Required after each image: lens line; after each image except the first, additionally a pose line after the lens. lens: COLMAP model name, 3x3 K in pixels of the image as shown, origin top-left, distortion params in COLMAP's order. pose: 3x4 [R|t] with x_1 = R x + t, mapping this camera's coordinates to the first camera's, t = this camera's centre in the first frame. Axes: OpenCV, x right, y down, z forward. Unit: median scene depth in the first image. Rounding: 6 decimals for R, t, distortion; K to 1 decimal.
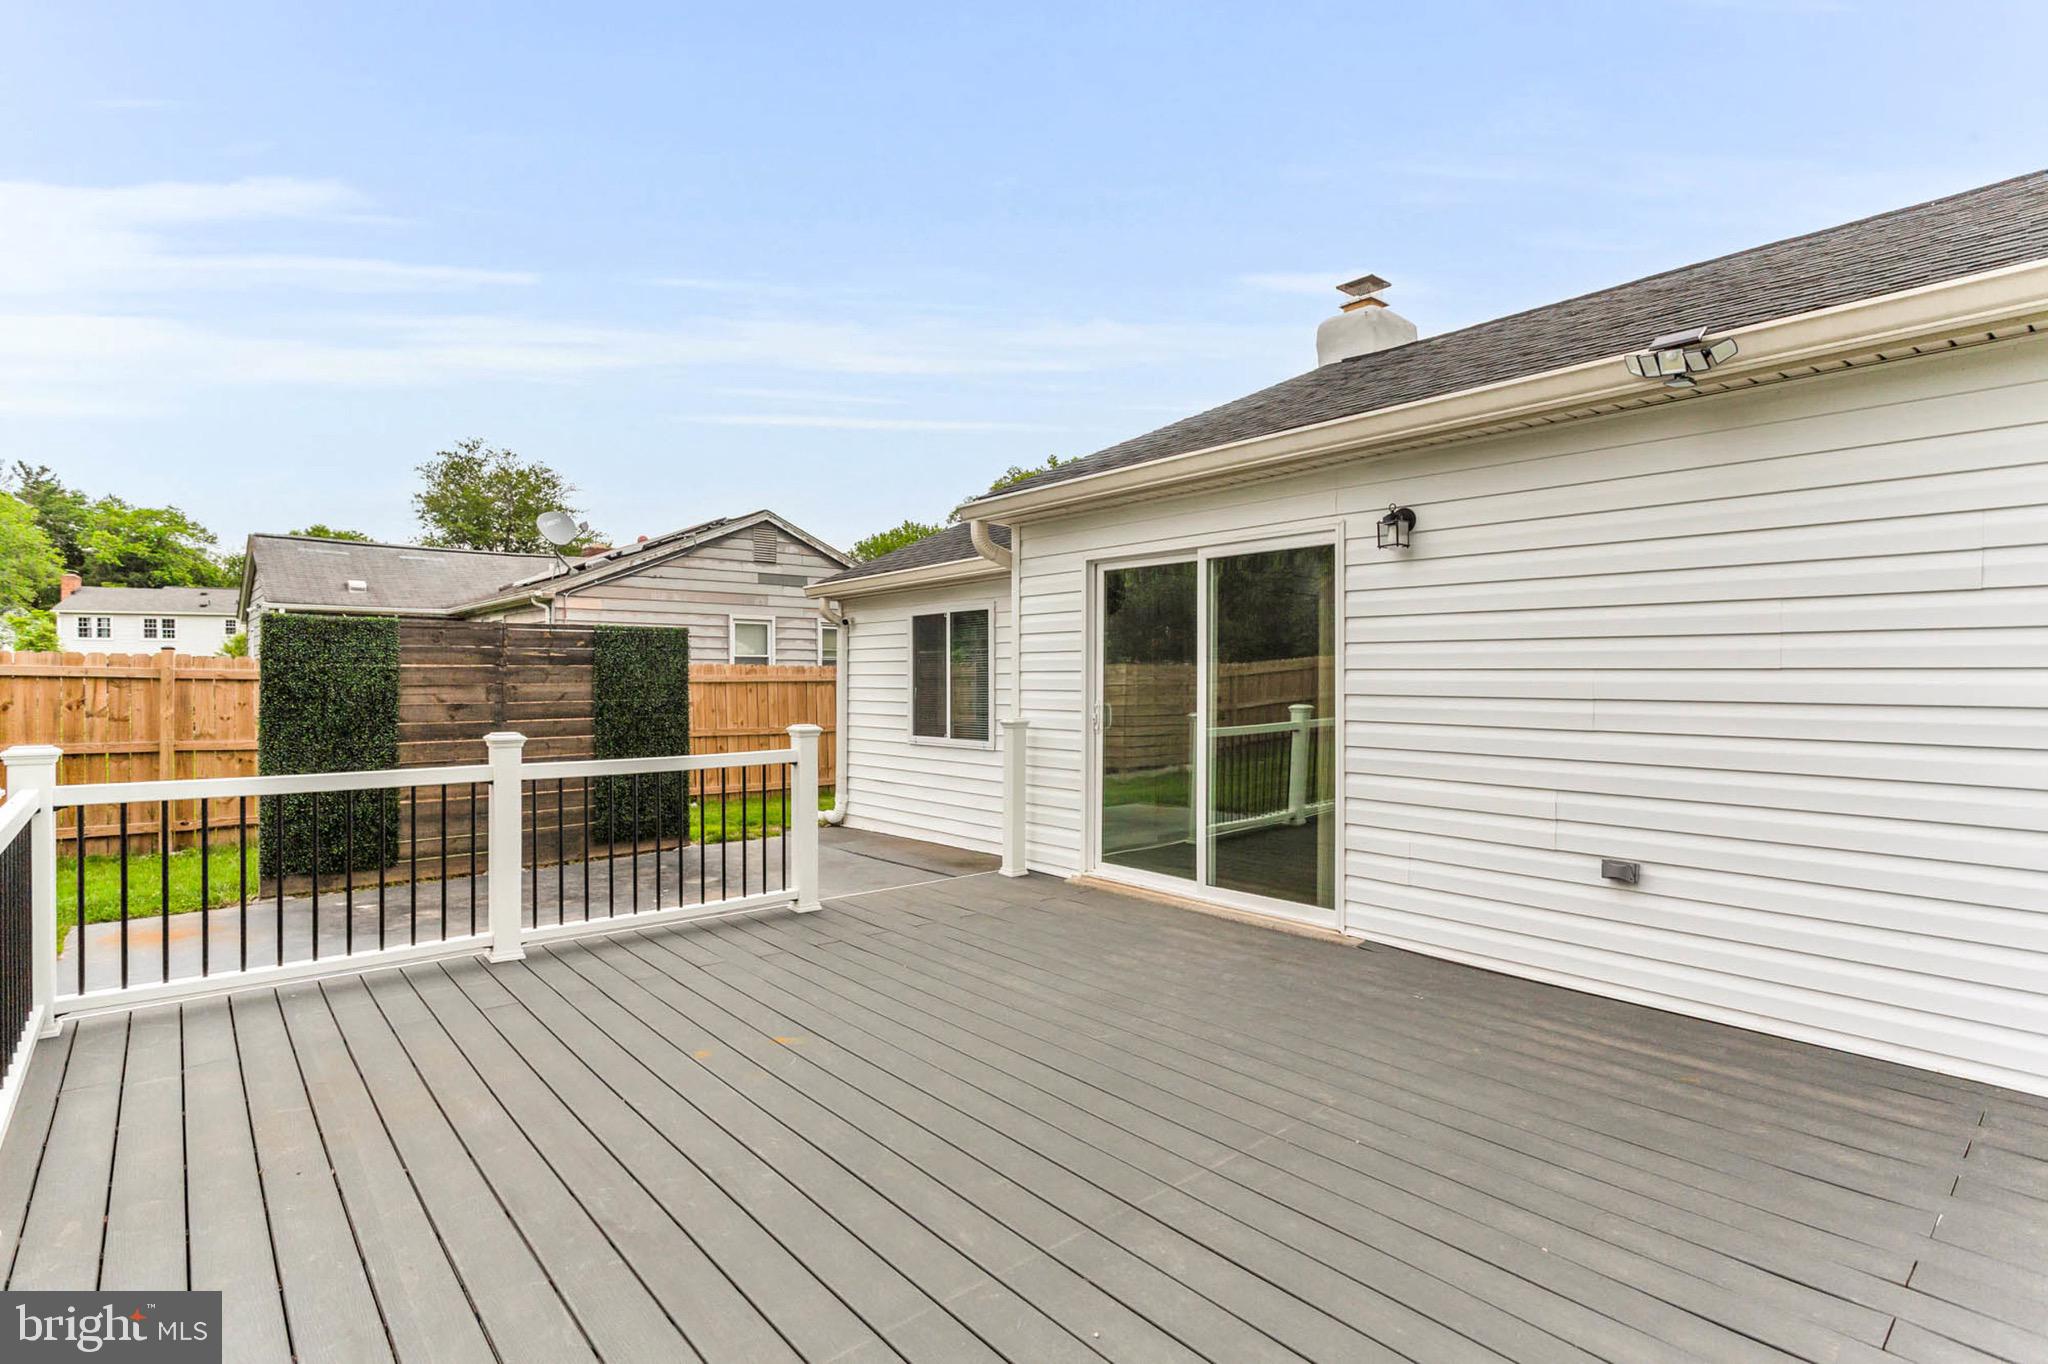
lens RADIAL K [[979.3, 0, 1027.5], [0, 979.3, 681.0], [0, 0, 1]] dist [-0.001862, 0.002813]
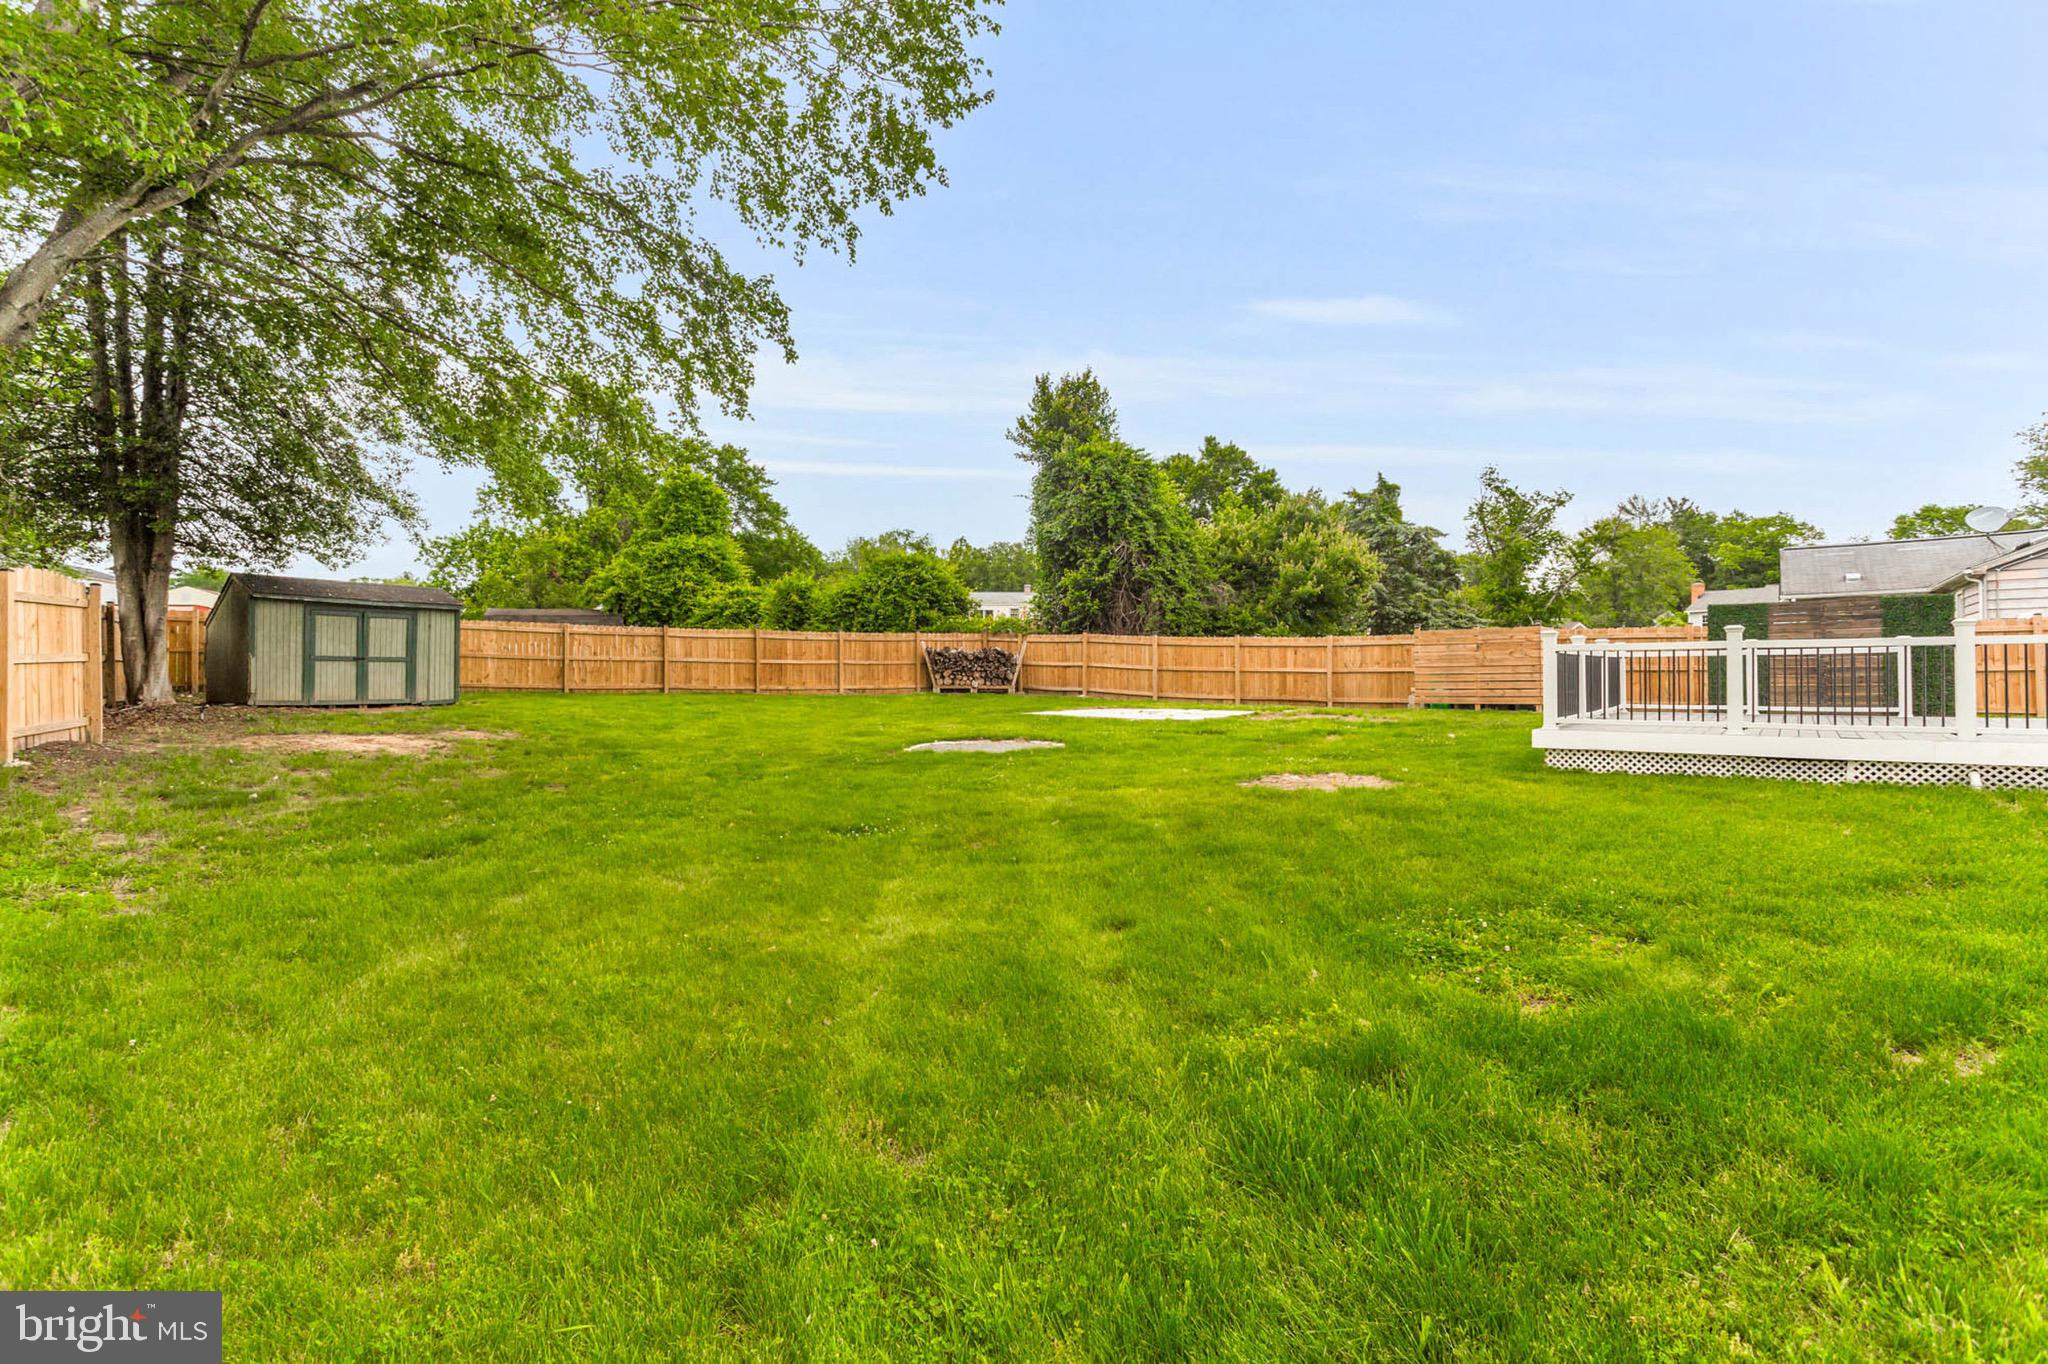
lens RADIAL K [[979.3, 0, 1003.7], [0, 979.3, 670.9], [0, 0, 1]] dist [-0.001862, 0.002813]
pose [[0.168062, -0.008856, -0.985737, 1.187107], [0.007324, 0.999943, -0.007735, 0.091681], [0.985749, -0.005919, 0.168117, -1.032383]]
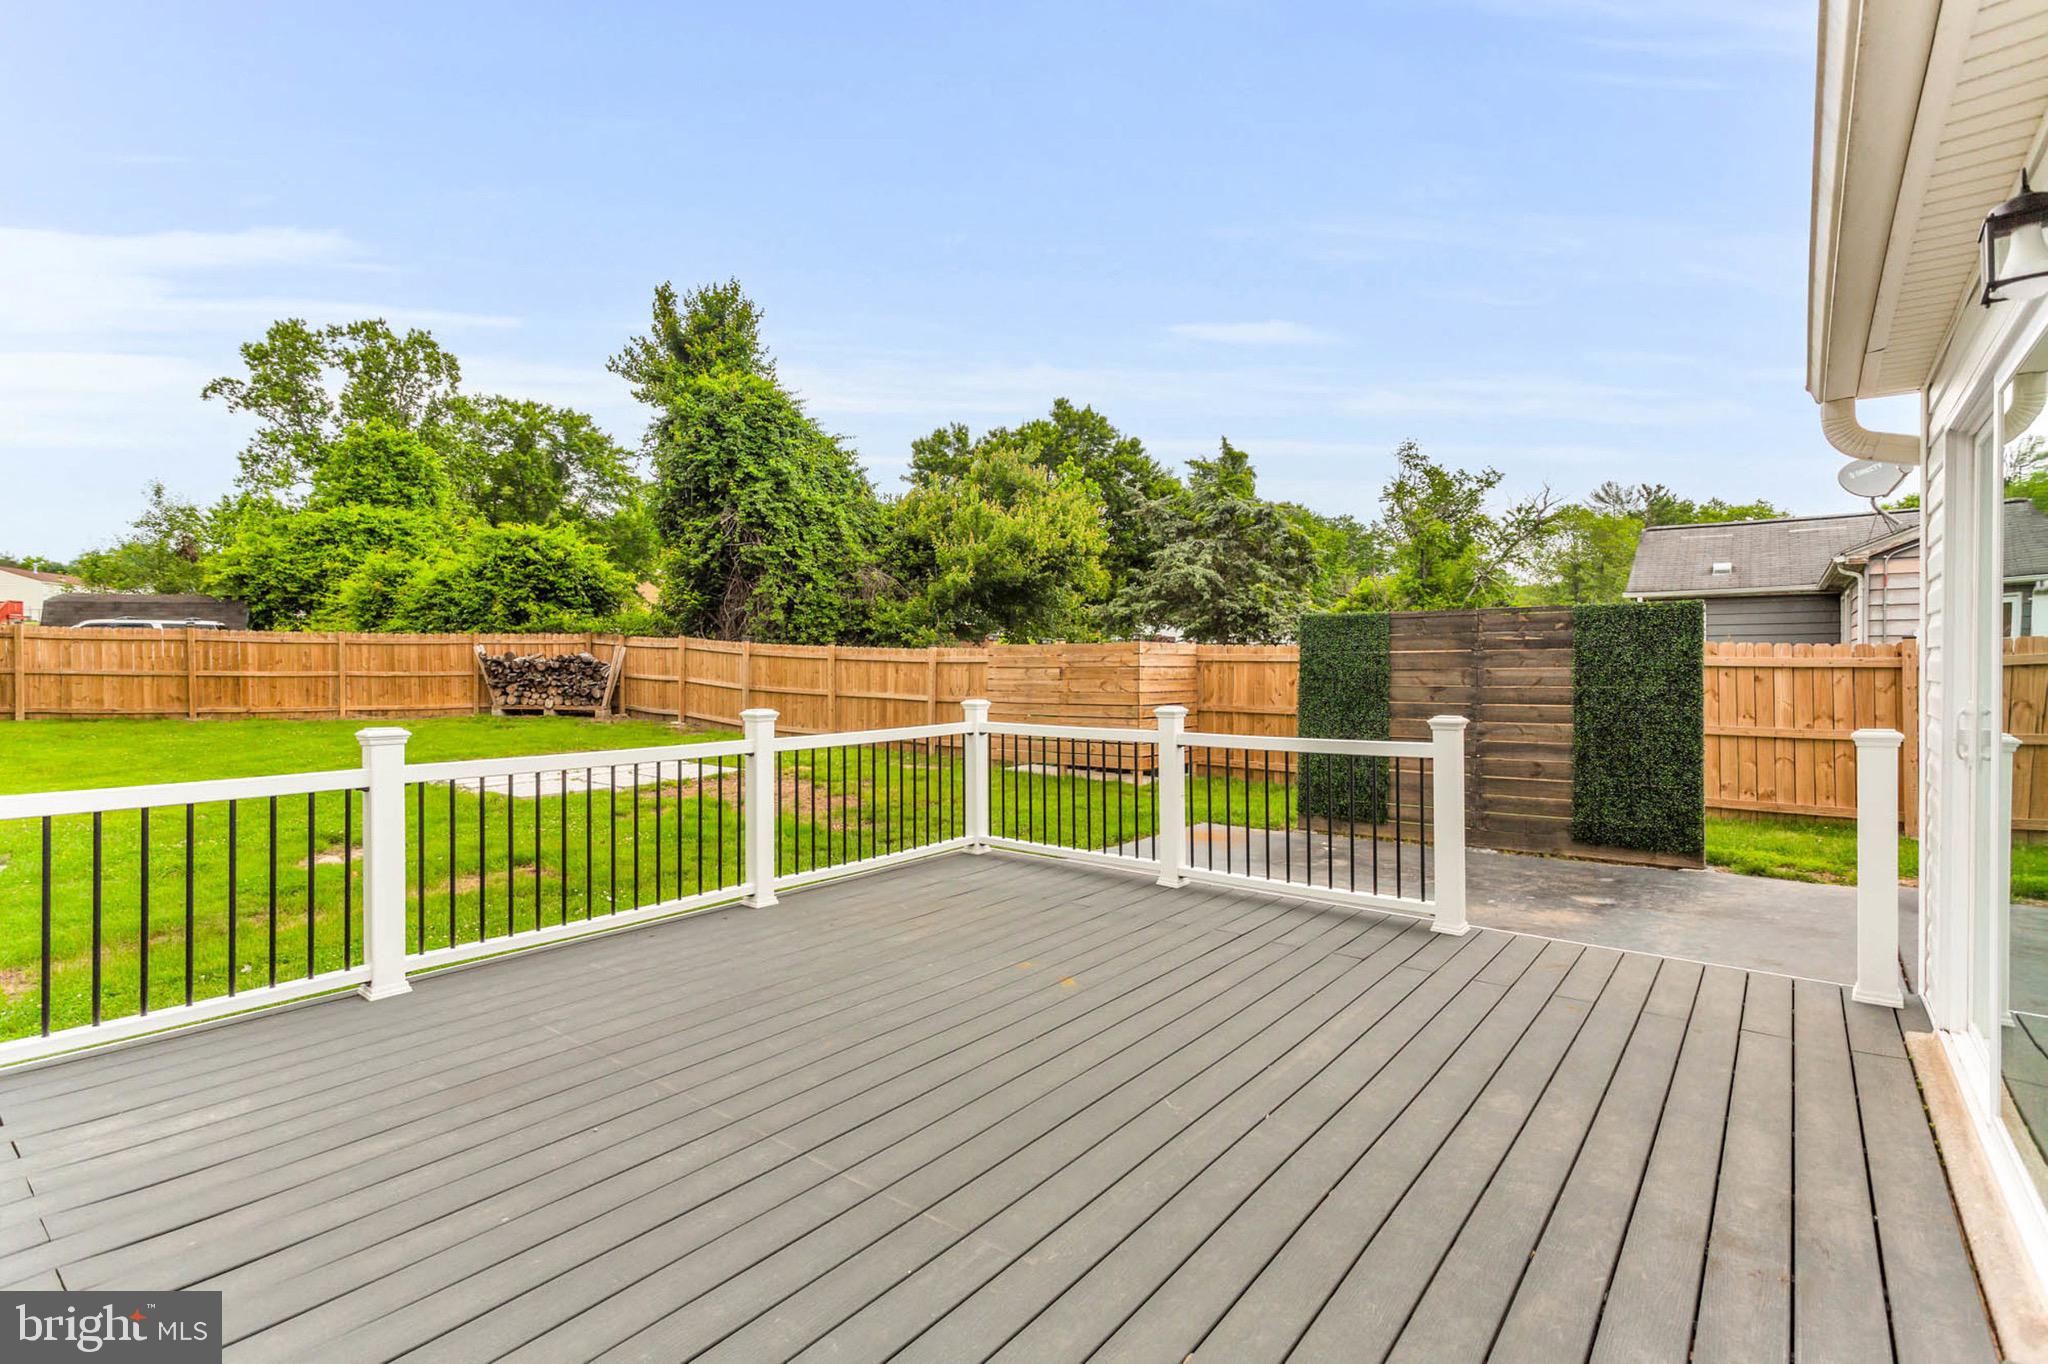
lens RADIAL K [[979.3, 0, 1023.5], [0, 979.3, 661.5], [0, 0, 1]] dist [-0.001862, 0.002813]
pose [[0.178900, -0.002755, -0.983863, 0.393944], [-0.000582, 0.999996, -0.002906, -0.000777], [0.983867, 0.001092, 0.178898, 0.338606]]
